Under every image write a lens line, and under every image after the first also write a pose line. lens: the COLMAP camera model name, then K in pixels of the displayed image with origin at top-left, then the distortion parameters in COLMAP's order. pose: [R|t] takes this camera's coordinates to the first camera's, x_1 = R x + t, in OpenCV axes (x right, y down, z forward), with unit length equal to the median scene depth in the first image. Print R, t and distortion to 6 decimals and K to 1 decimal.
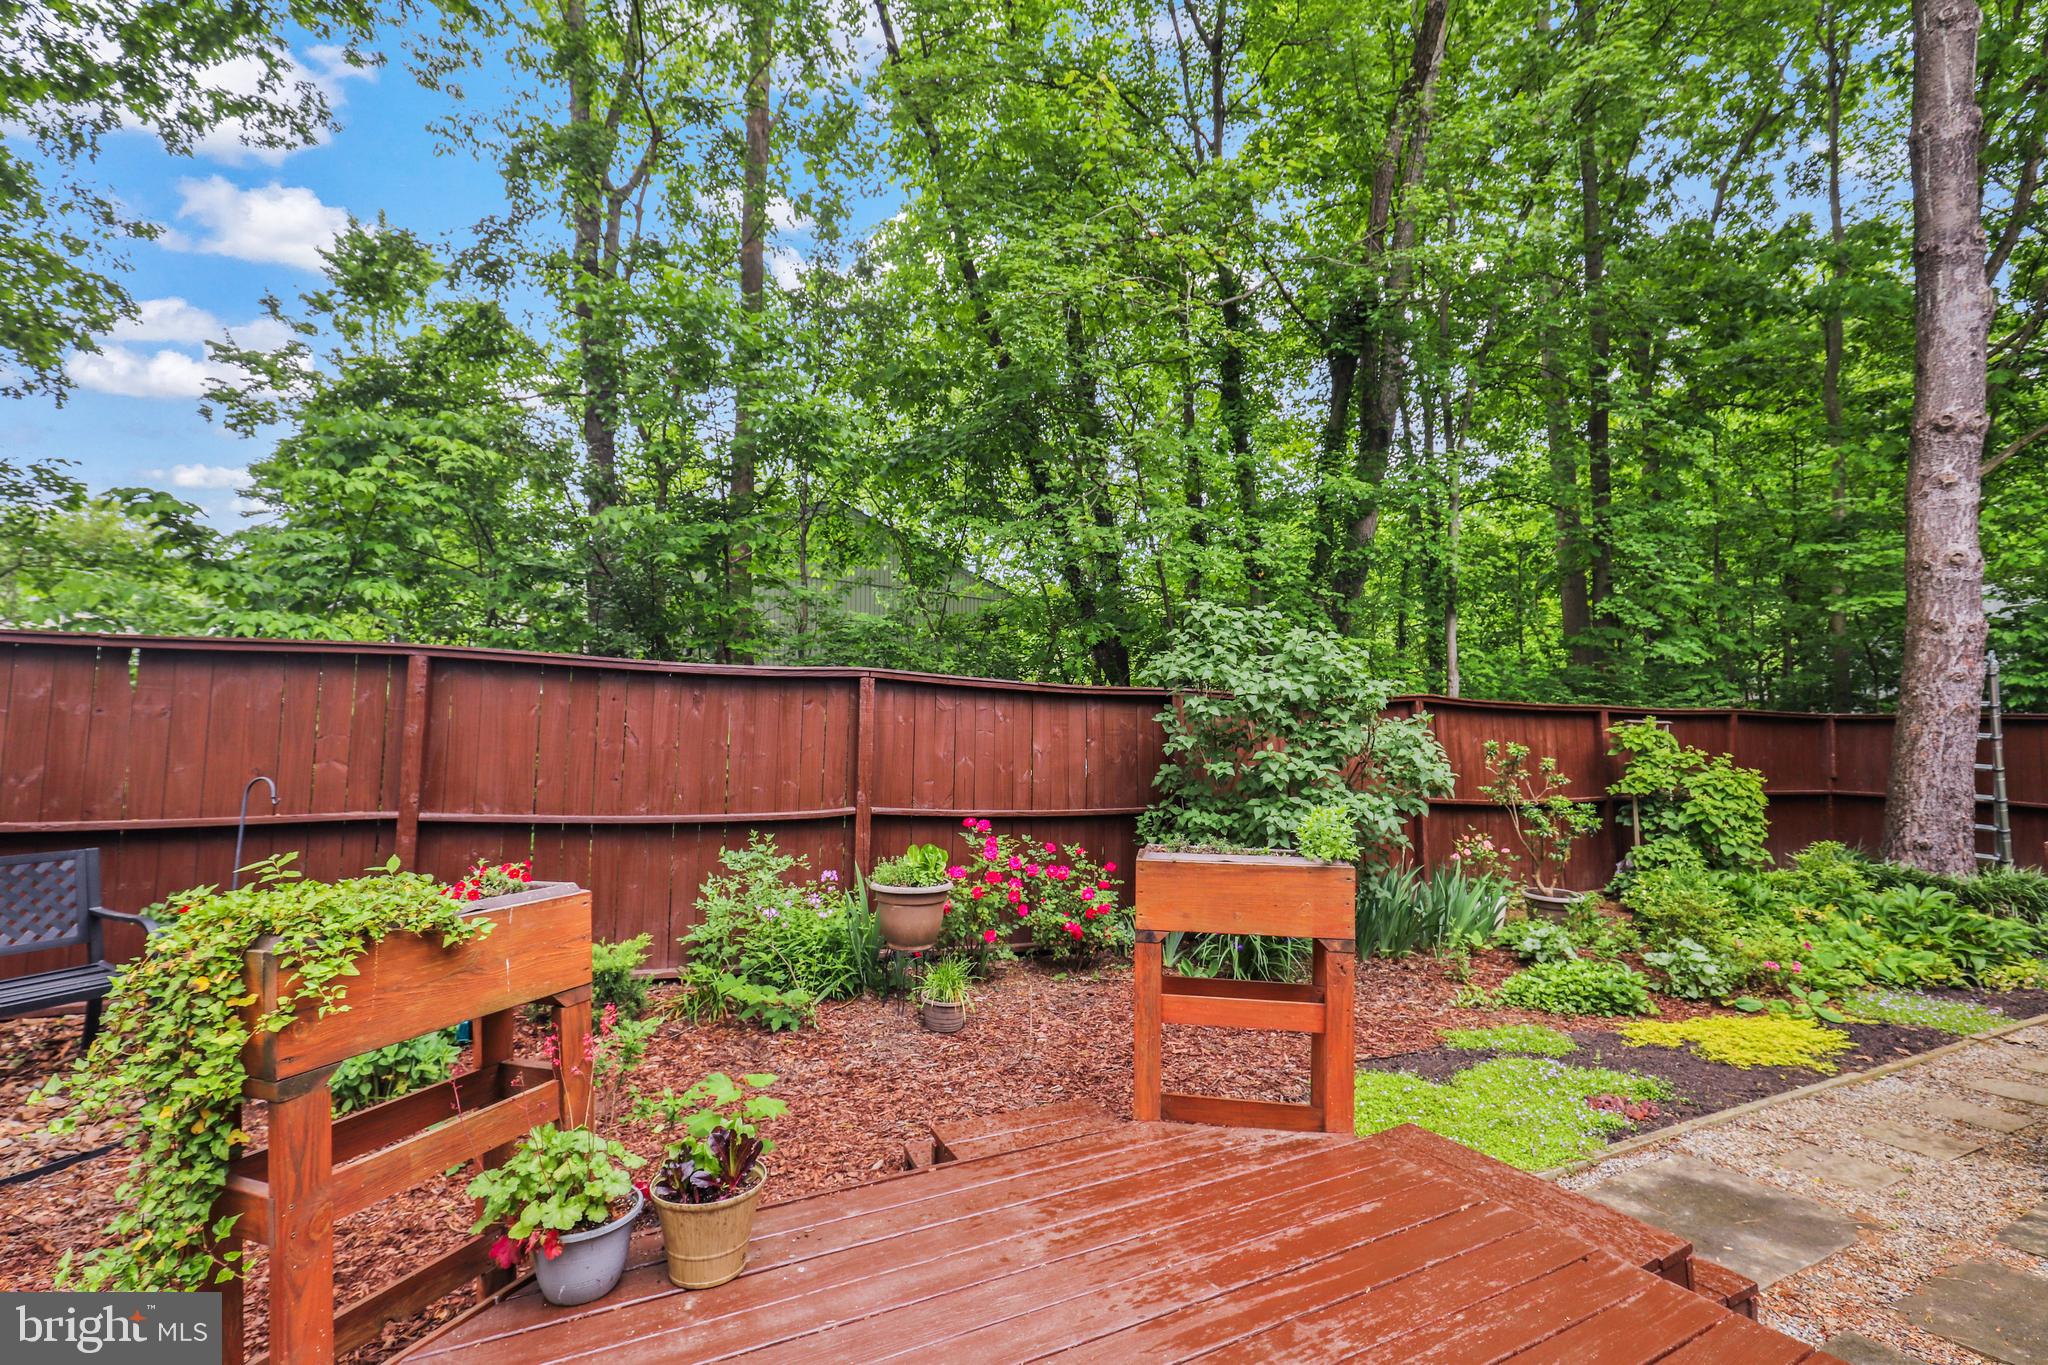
lens RADIAL K [[918.6, 0, 1031.2], [0, 918.6, 699.2], [0, 0, 1]] dist [0.000560, 0.000805]
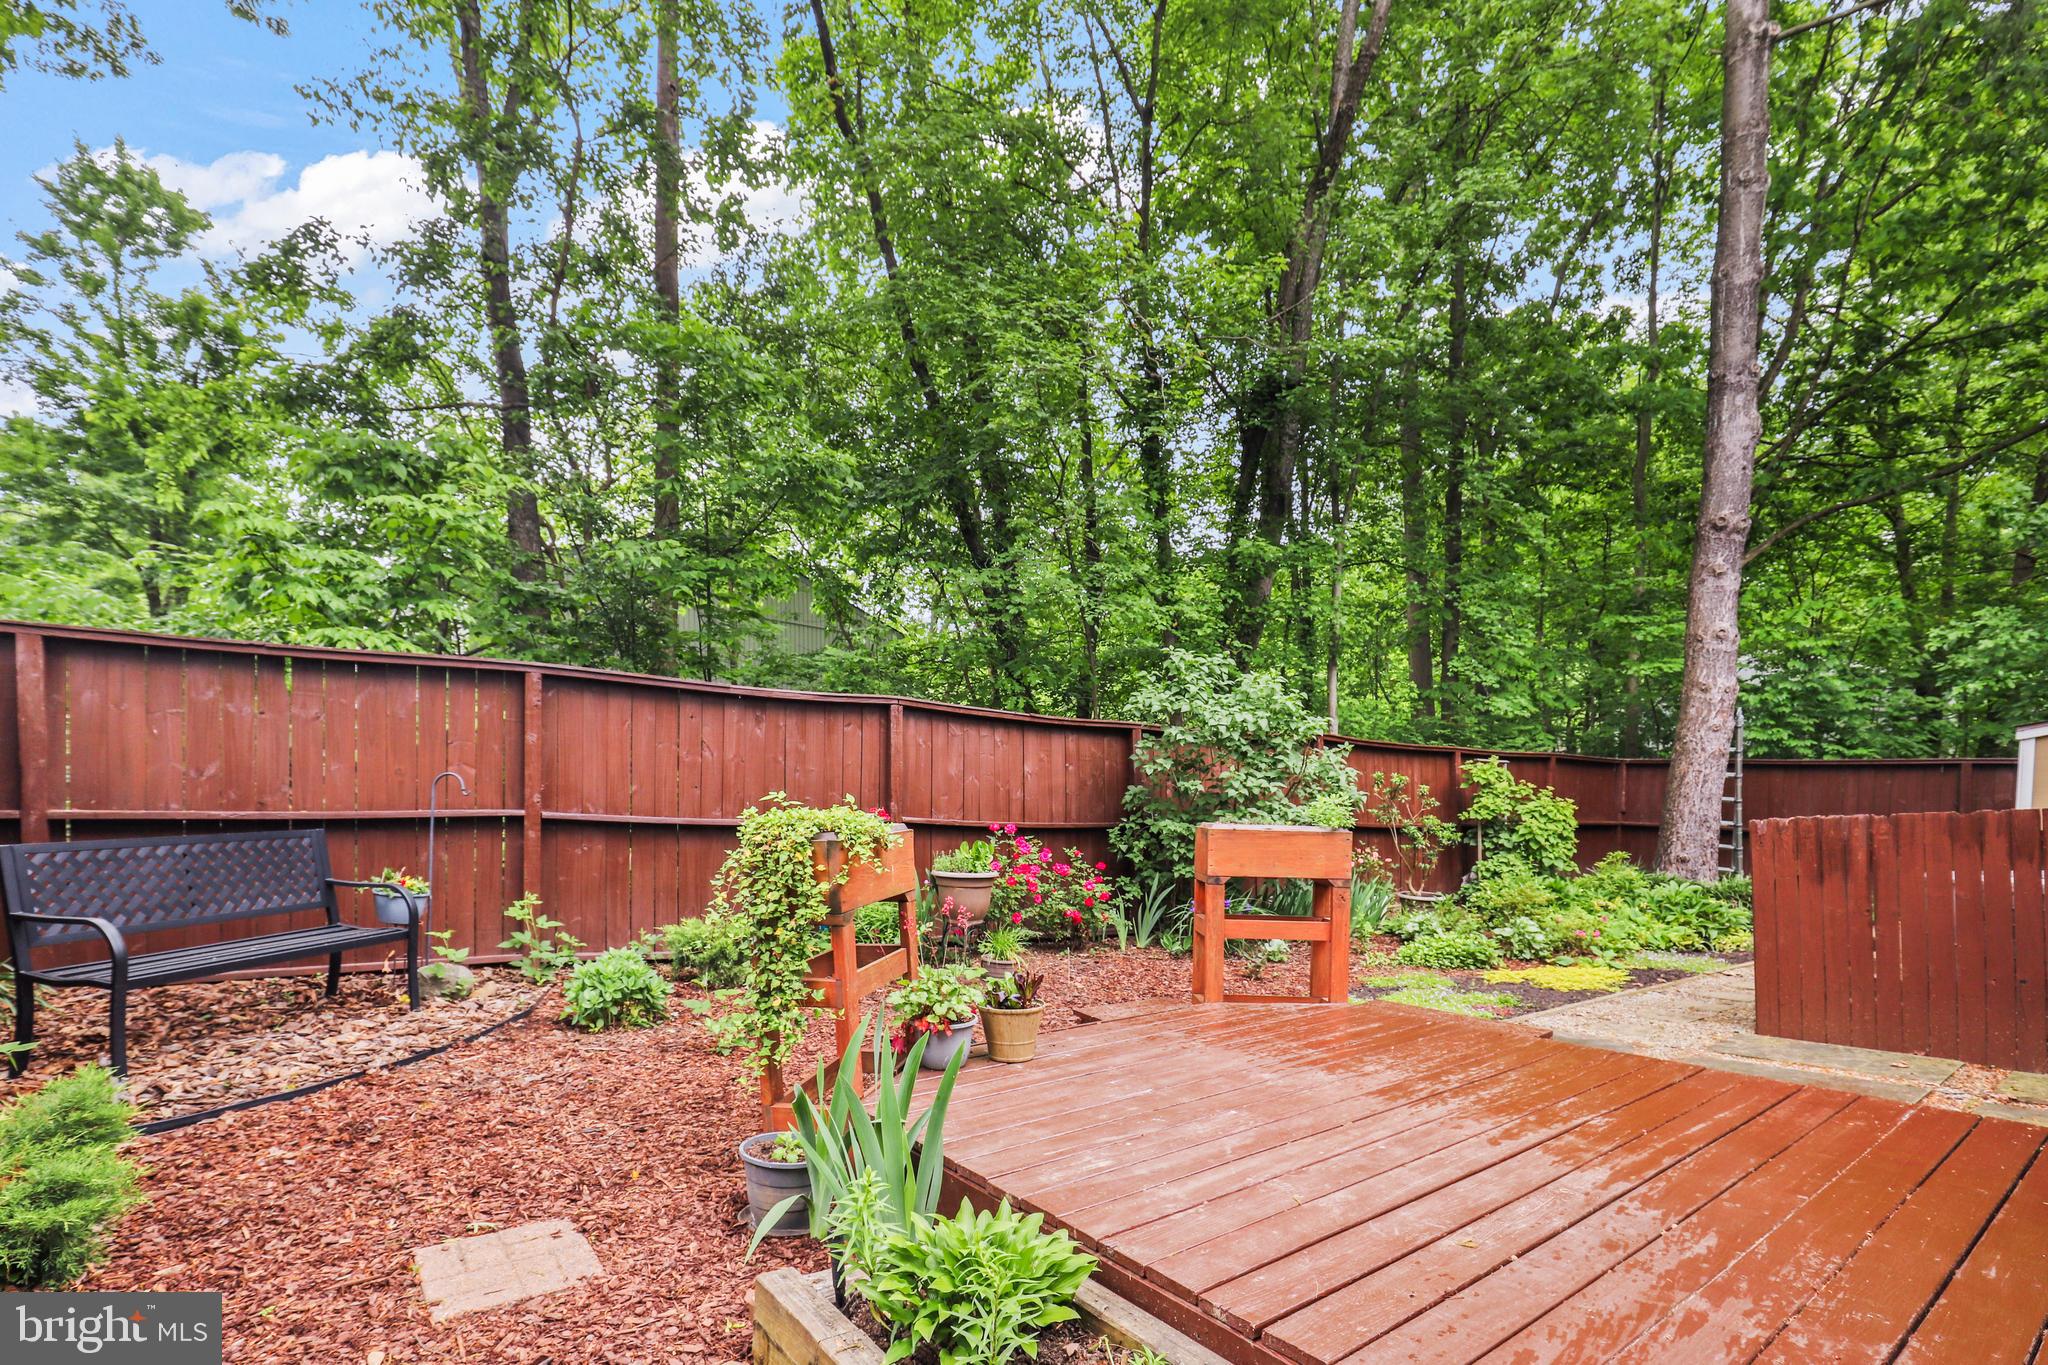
lens RADIAL K [[971.3, 0, 1028.6], [0, 971.3, 818.1], [0, 0, 1]] dist [0.007136, 0.000268]
pose [[0.984846, 0.004005, 0.173385, -0.161953], [-0.016379, 0.997413, 0.069990, 0.021458], [-0.172656, -0.071769, 0.982364, -0.170107]]
